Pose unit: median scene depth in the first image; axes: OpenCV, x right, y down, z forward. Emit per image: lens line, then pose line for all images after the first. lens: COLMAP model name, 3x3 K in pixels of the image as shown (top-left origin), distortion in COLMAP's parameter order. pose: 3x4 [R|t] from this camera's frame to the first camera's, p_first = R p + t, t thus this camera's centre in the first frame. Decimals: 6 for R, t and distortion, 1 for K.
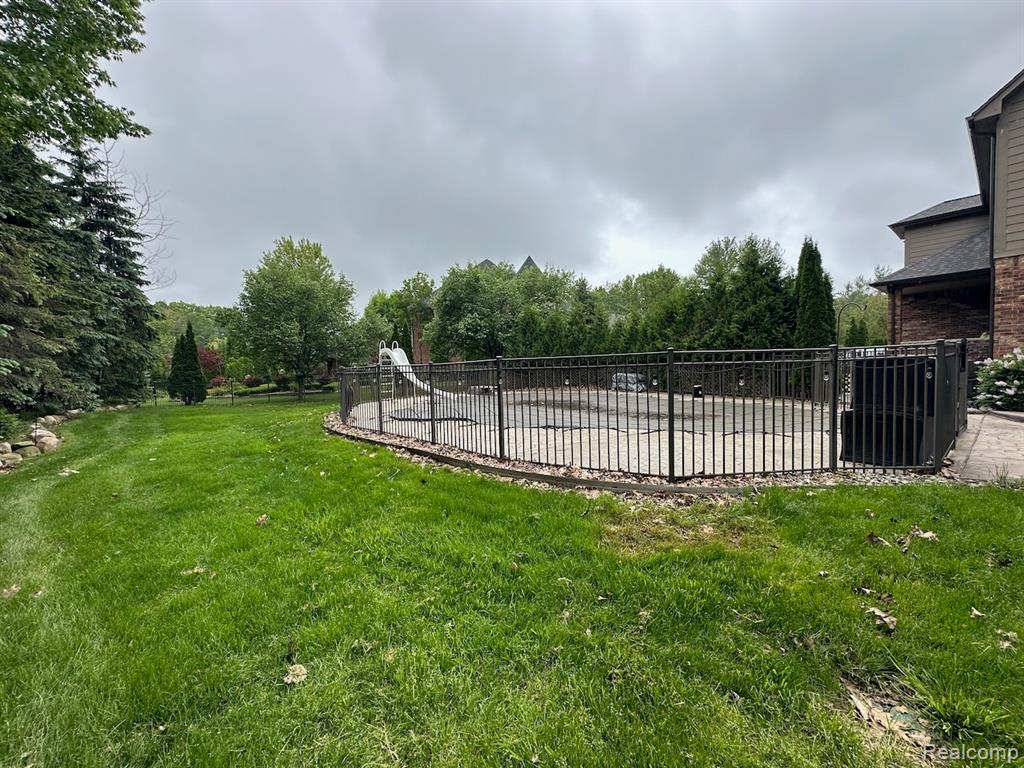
lens RADIAL K [[411.3, 0, 503.4], [0, 411.3, 385.3], [0, 0, 1]] dist [-0.003733, 0.000782]
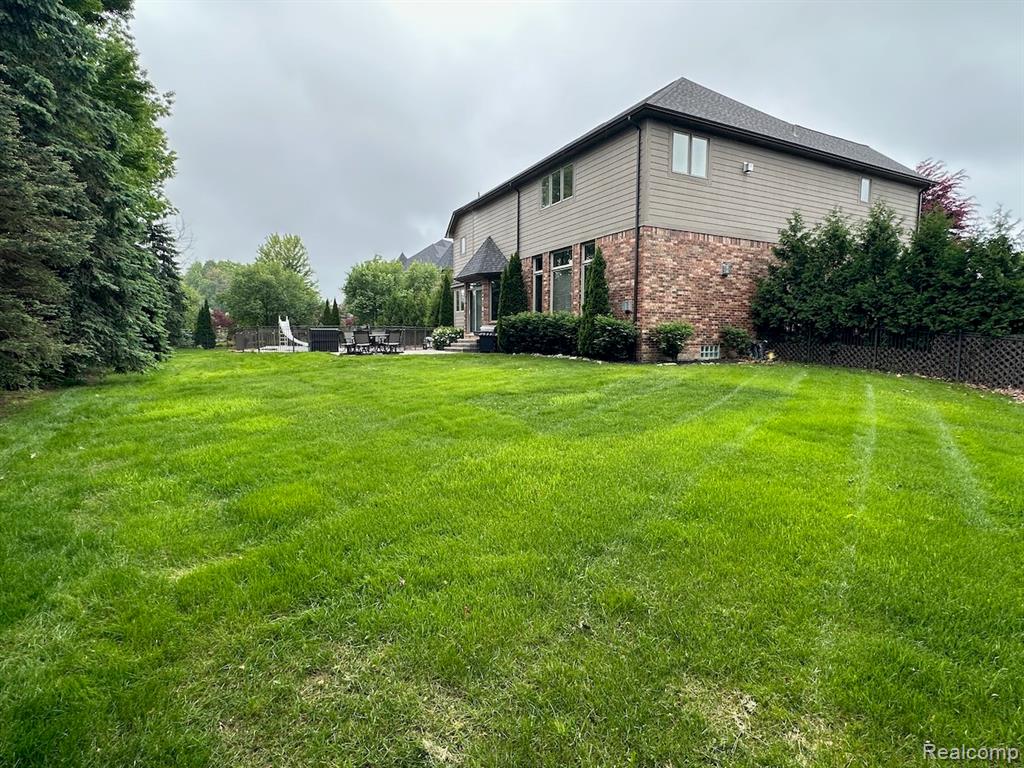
lens RADIAL K [[530.9, 0, 504.4], [0, 530.9, 385.1], [0, 0, 1]] dist [-0.004267, -0.001066]
pose [[0.978899, 0.045354, -0.199246, 1.362376], [-0.034740, 0.997801, 0.056451, 0.045562], [0.201369, -0.048339, 0.978322, -1.375697]]
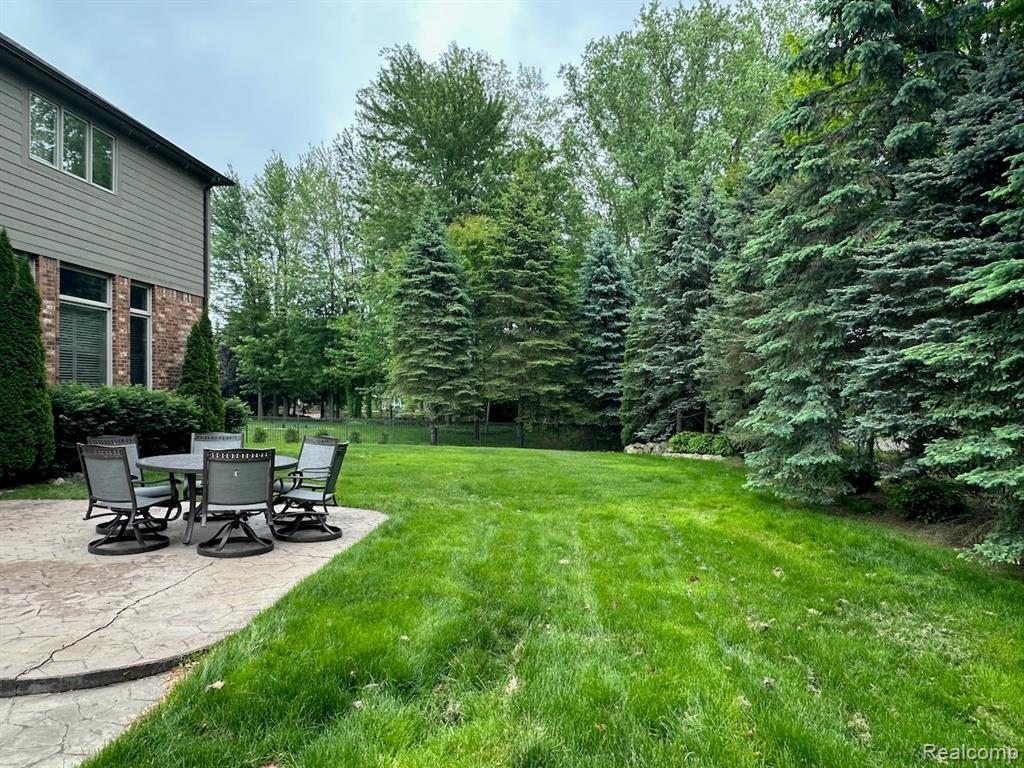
lens RADIAL K [[675.3, 0, 498.9], [0, 675.3, 389.1], [0, 0, 1]] dist [0.000975, -0.000166]
pose [[-0.715432, 0.029268, 0.698069, 0.214421], [0.045544, 0.998951, 0.004793, -0.042146], [-0.697196, 0.035222, -0.716015, 0.221909]]
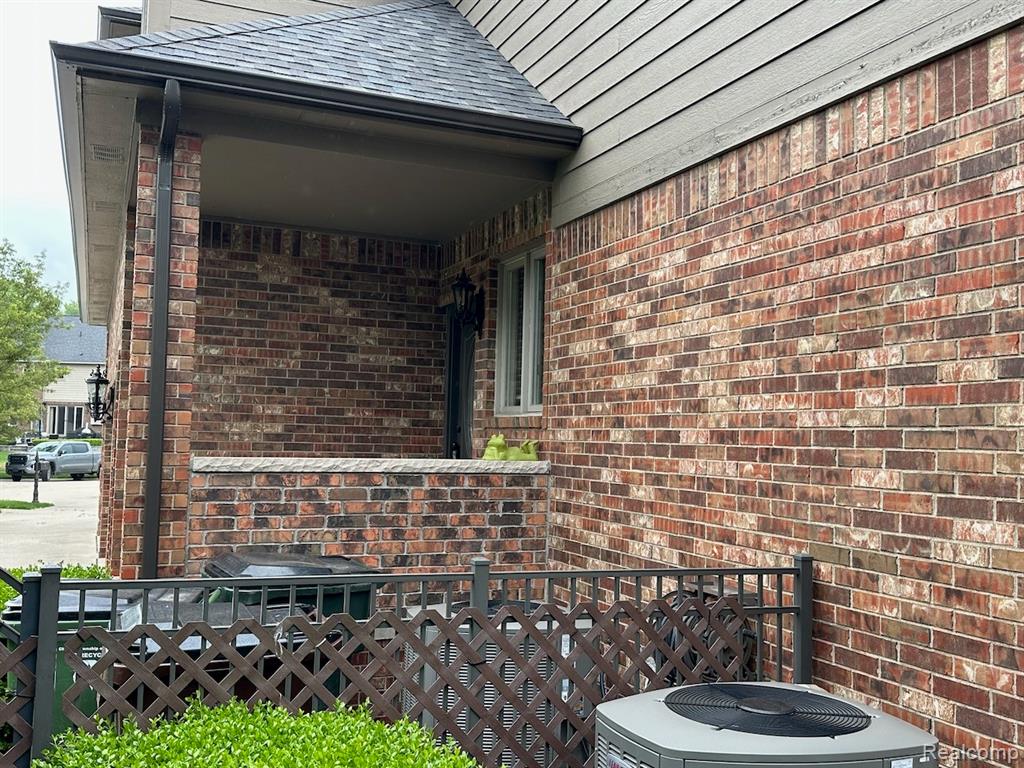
lens RADIAL K [[1007.6, 0, 511.5], [0, 1007.6, 378.3], [0, 0, 1]] dist [0.118994, 0.000000]
pose [[0.285415, 0.092601, 0.953920, 0.611047], [0.002064, 0.995260, -0.097231, -0.096552], [-0.958402, 0.029720, 0.283871, 0.756257]]
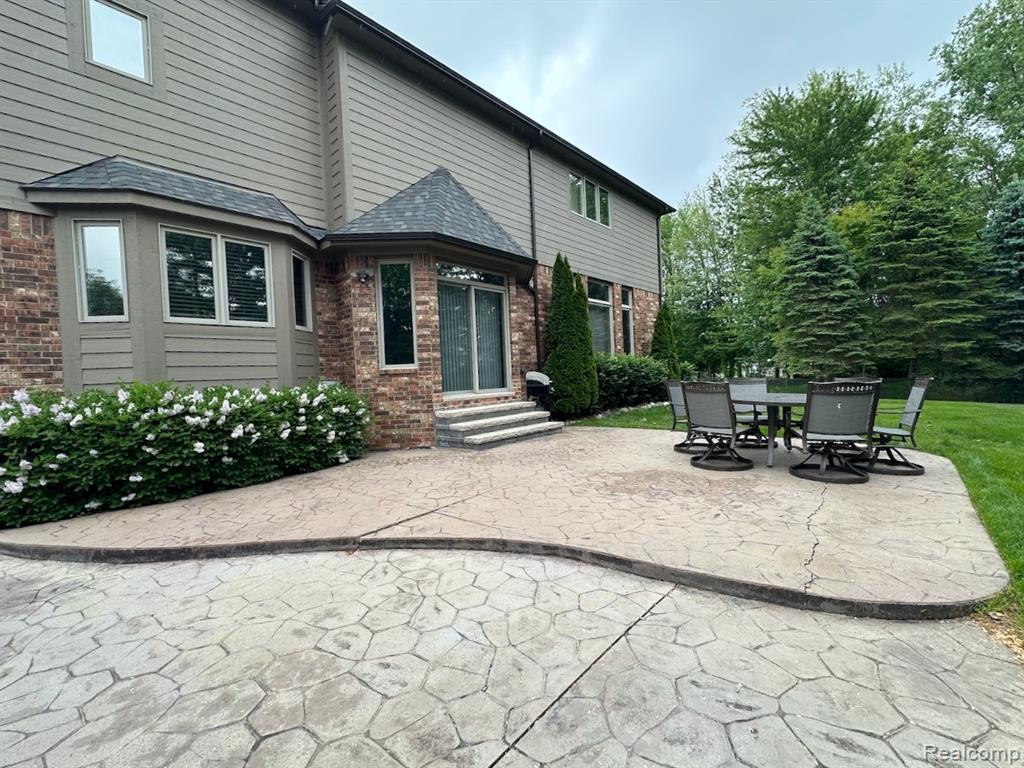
lens RADIAL K [[439.6, 0, 511.6], [0, 439.6, 382.3], [0, 0, 1]] dist [0.001238, -0.000933]
pose [[-0.163618, 0.014732, 0.986414, 0.373991], [0.085615, 0.996328, -0.000678, -0.028812], [-0.982802, 0.084341, -0.164279, 0.297402]]
